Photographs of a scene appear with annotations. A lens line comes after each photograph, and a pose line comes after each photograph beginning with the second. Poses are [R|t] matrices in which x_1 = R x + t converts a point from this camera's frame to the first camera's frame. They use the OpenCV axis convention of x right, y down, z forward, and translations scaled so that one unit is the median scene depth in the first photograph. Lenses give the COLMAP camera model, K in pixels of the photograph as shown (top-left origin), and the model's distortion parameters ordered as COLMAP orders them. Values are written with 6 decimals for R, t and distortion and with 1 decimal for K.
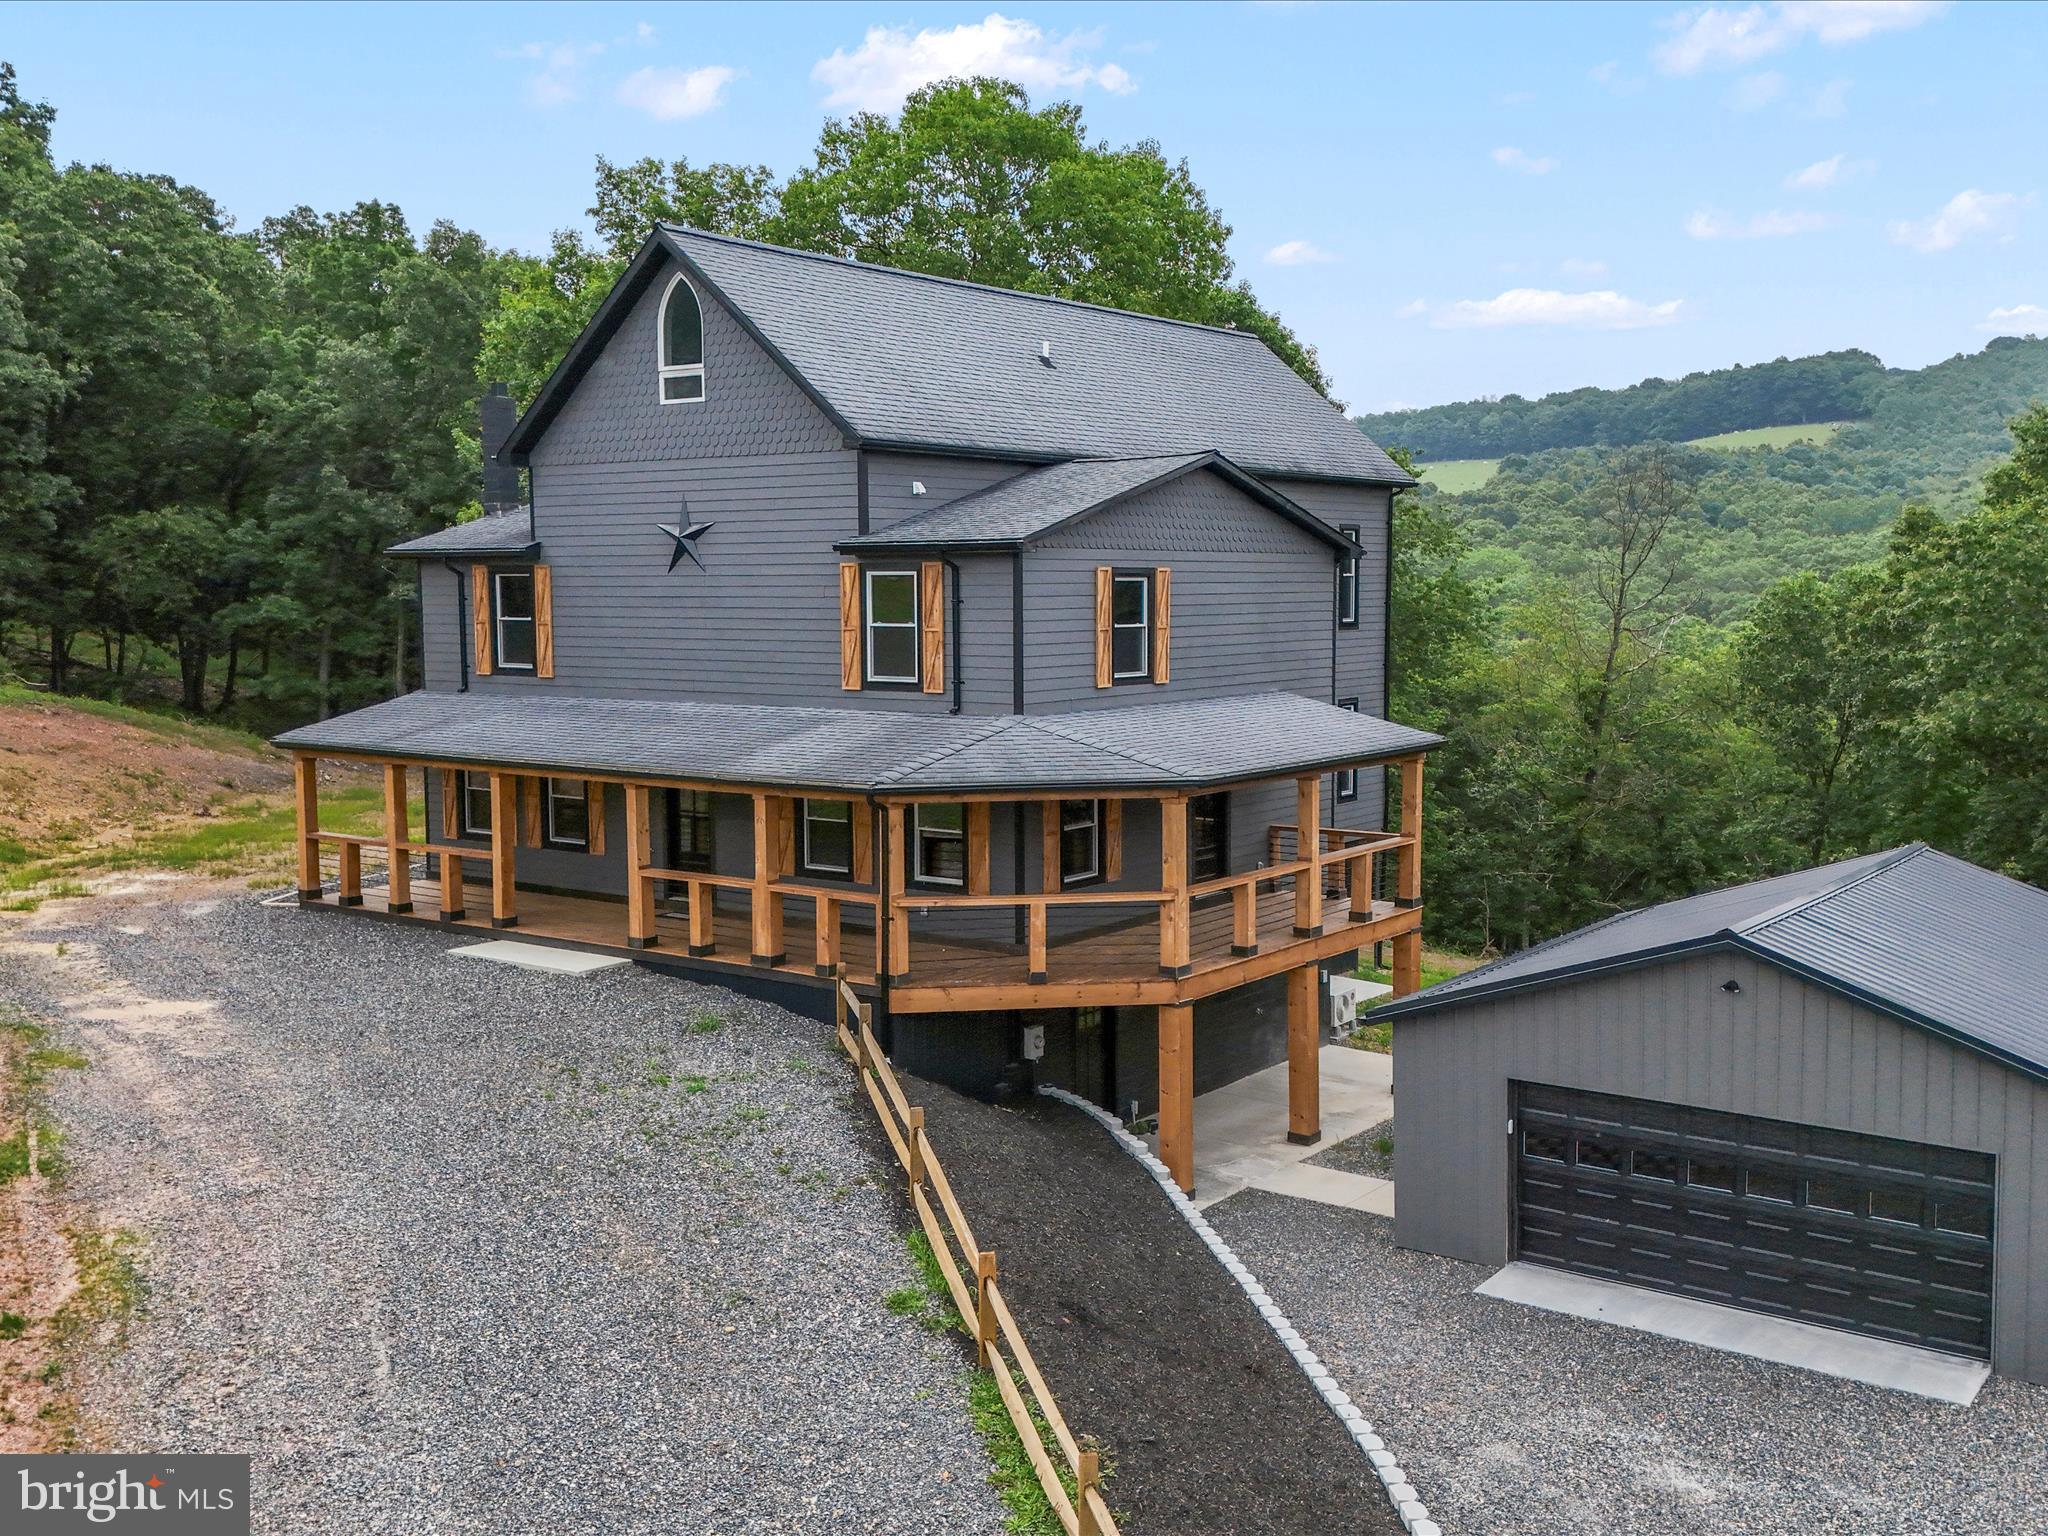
lens RADIAL K [[2048.3, 0, 1024.4], [0, 2048.3, 771.4], [0, 0, 1]] dist [0.035220, 0.000000]
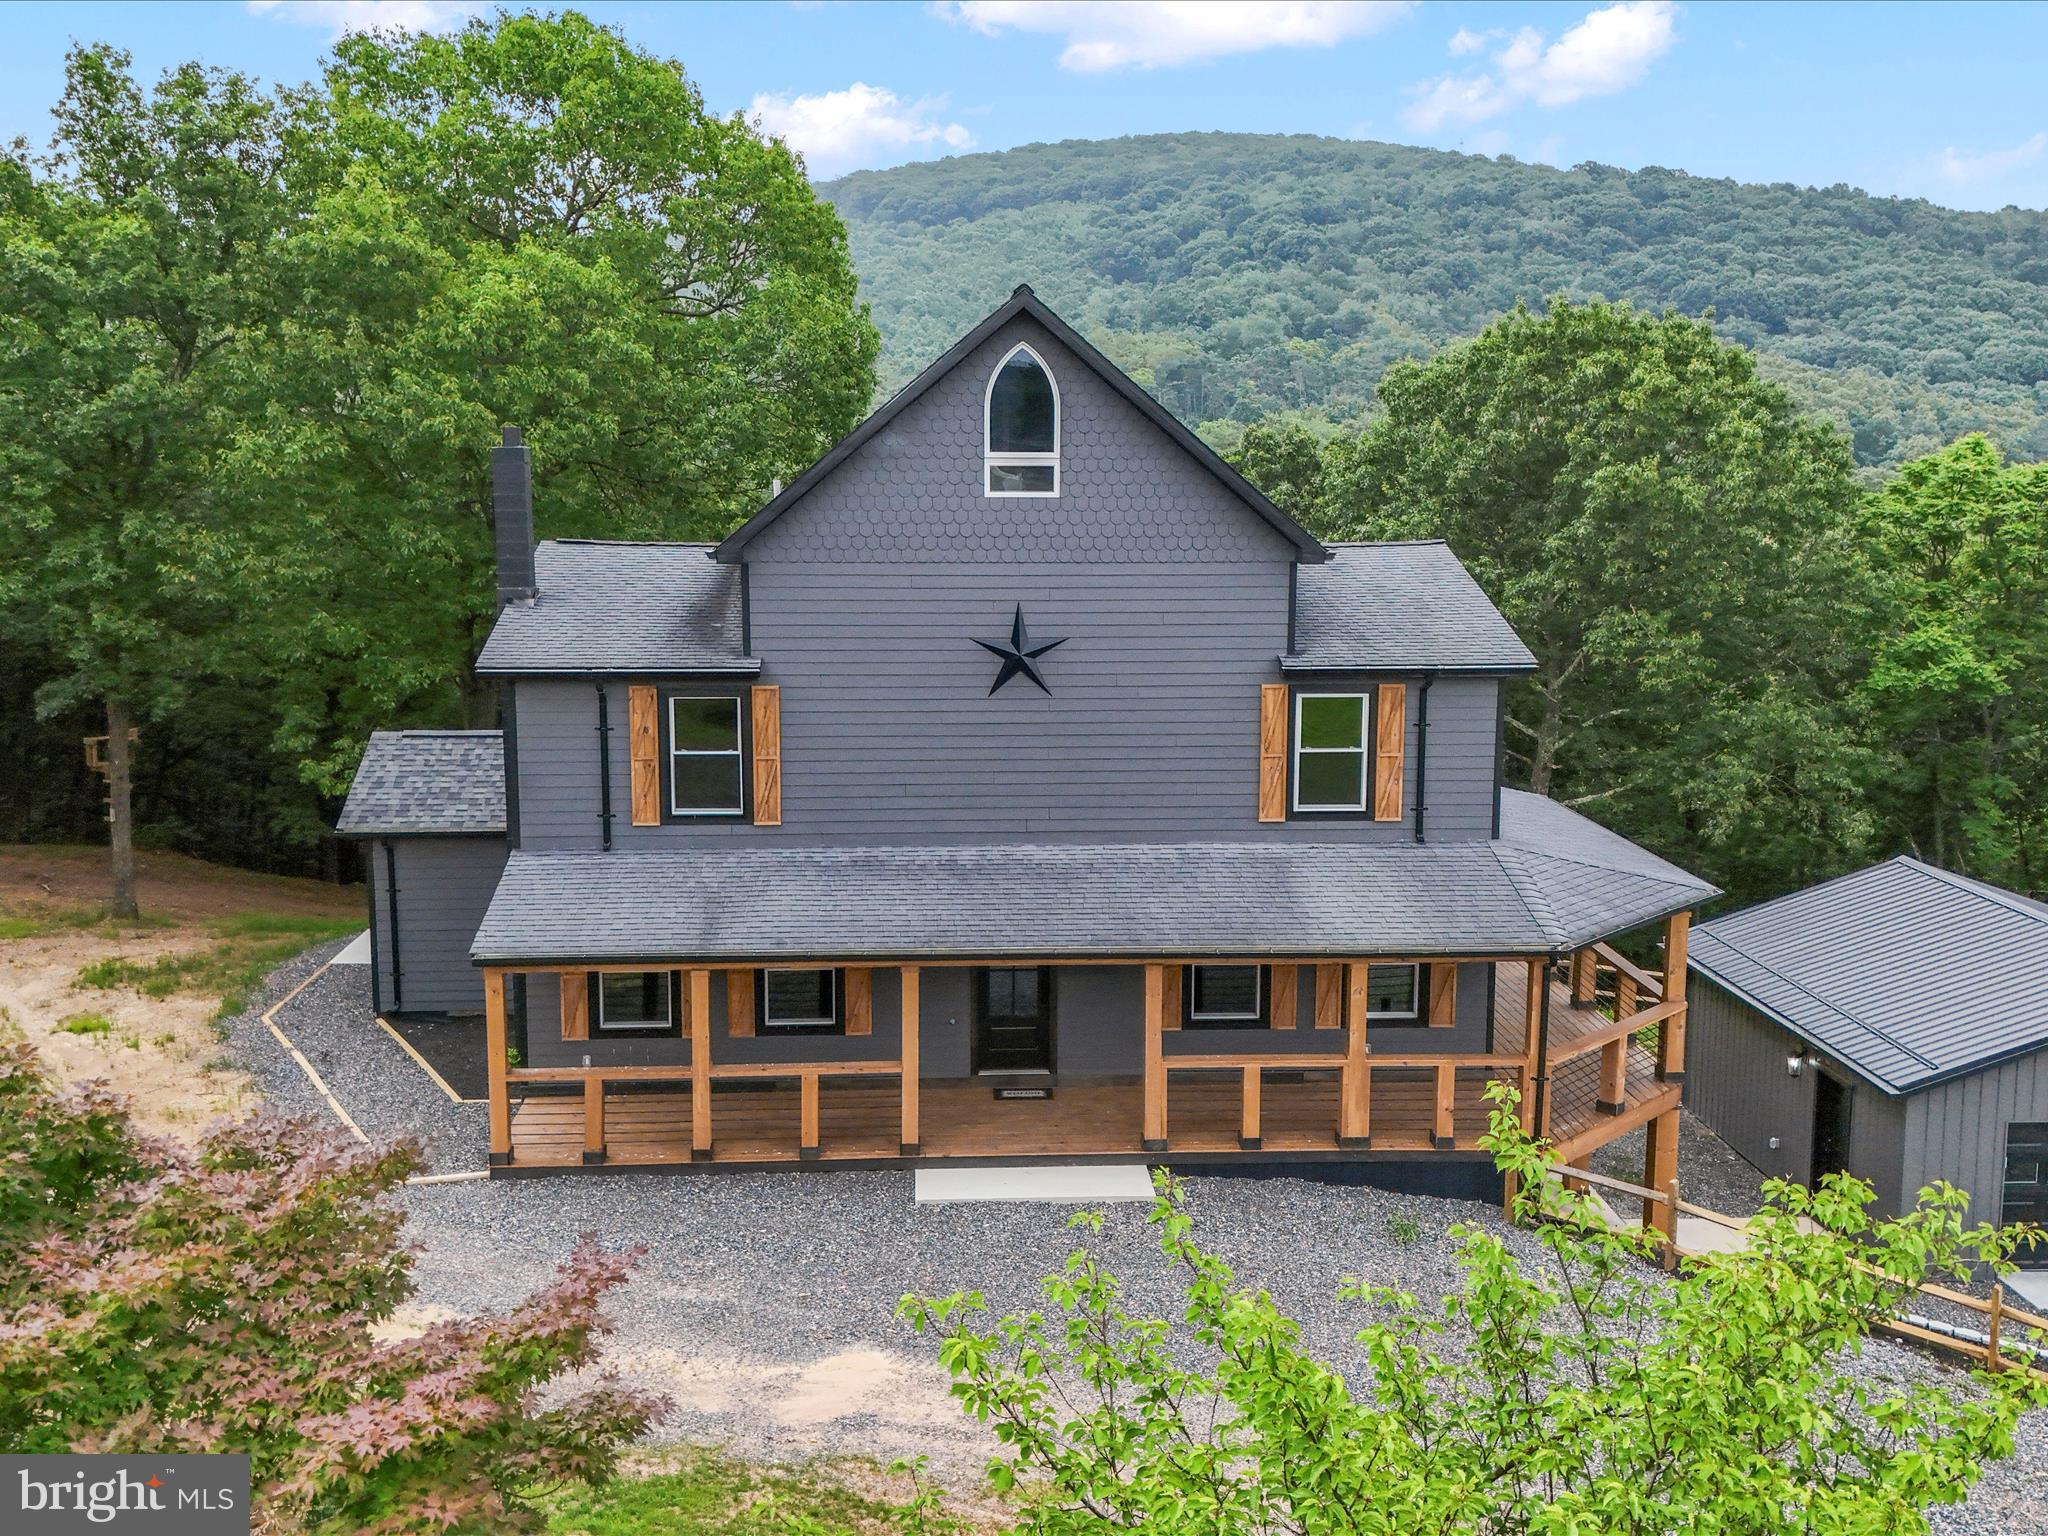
lens RADIAL K [[2048.3, 0, 989.8], [0, 2048.3, 767.1], [0, 0, 1]] dist [0.035220, 0.000000]
pose [[0.762033, -0.088481, 0.641465, -0.778516], [0.054503, 0.995869, 0.072618, -0.140035], [-0.645241, -0.020375, 0.763708, 0.390179]]
